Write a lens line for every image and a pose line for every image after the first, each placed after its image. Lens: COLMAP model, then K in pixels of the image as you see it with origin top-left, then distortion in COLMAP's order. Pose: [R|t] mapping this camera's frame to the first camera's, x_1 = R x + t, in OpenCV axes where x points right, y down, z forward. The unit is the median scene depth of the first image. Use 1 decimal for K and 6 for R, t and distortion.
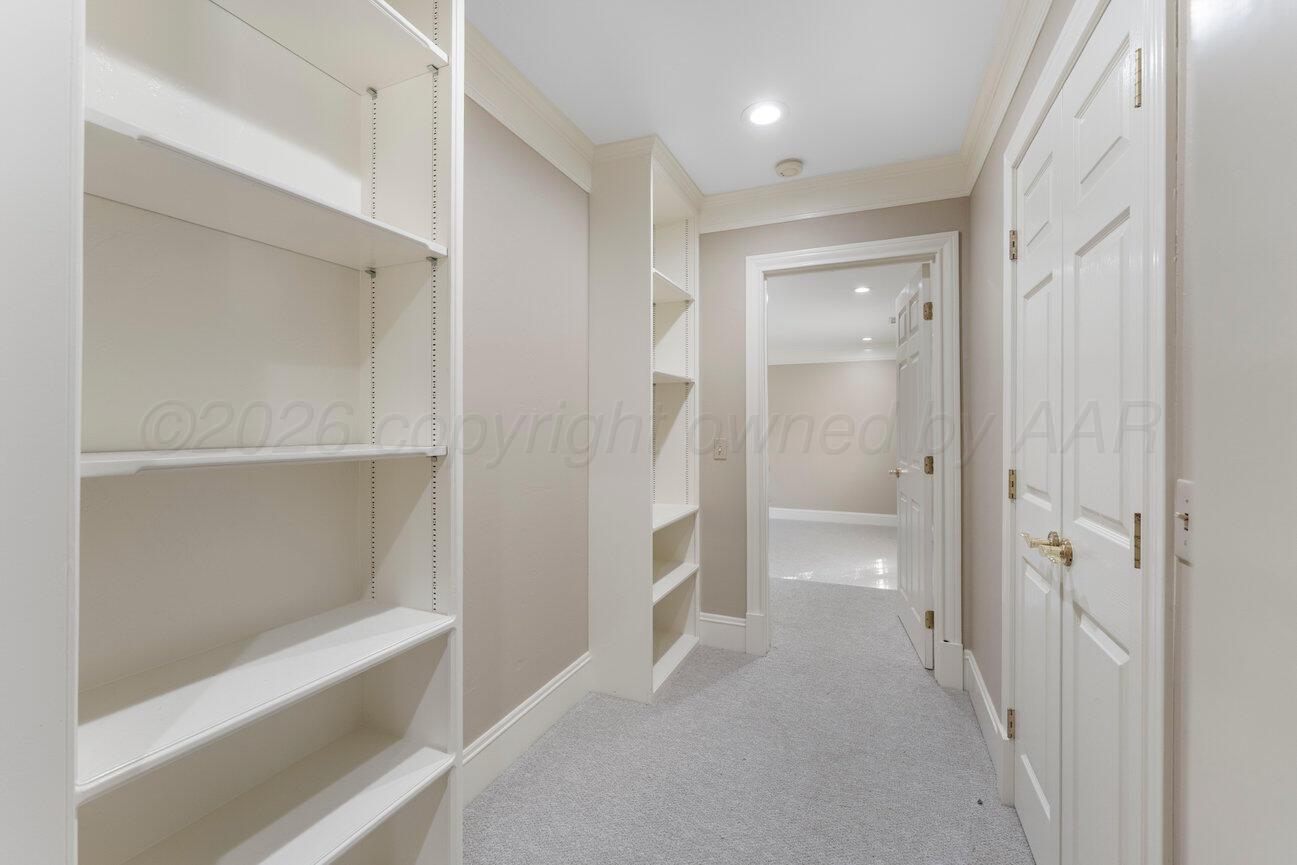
lens RADIAL K [[532.0, 0, 647.7], [0, 532.0, 427.9], [0, 0, 1]] dist [-0.001238, -0.000304]
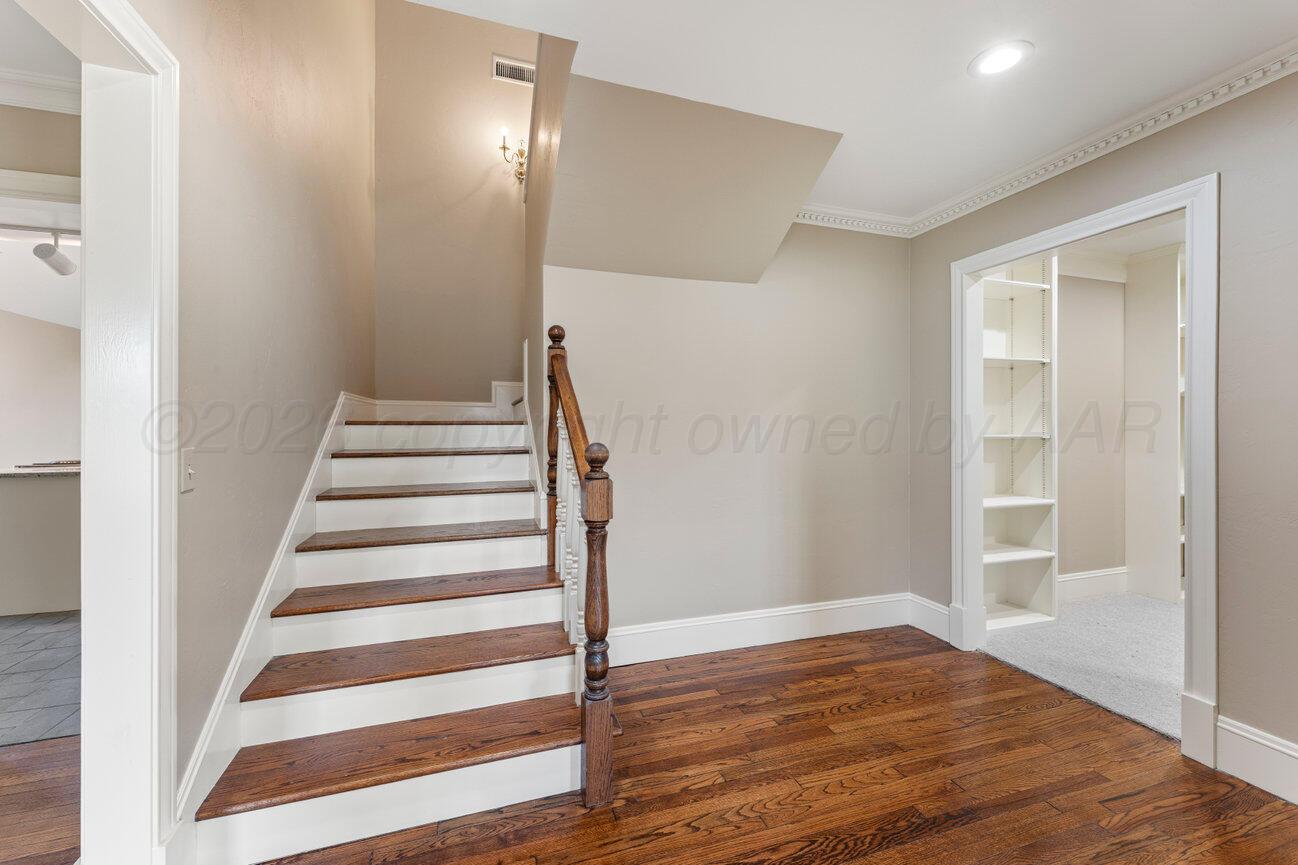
lens RADIAL K [[532.4, 0, 651.5], [0, 532.4, 426.5], [0, 0, 1]] dist [-0.001238, -0.000304]
pose [[0.657312, -0.004647, -0.753604, 0.309031], [0.001328, 0.999987, -0.005008, 0.002271], [0.753618, 0.002291, 0.657309, -2.211557]]
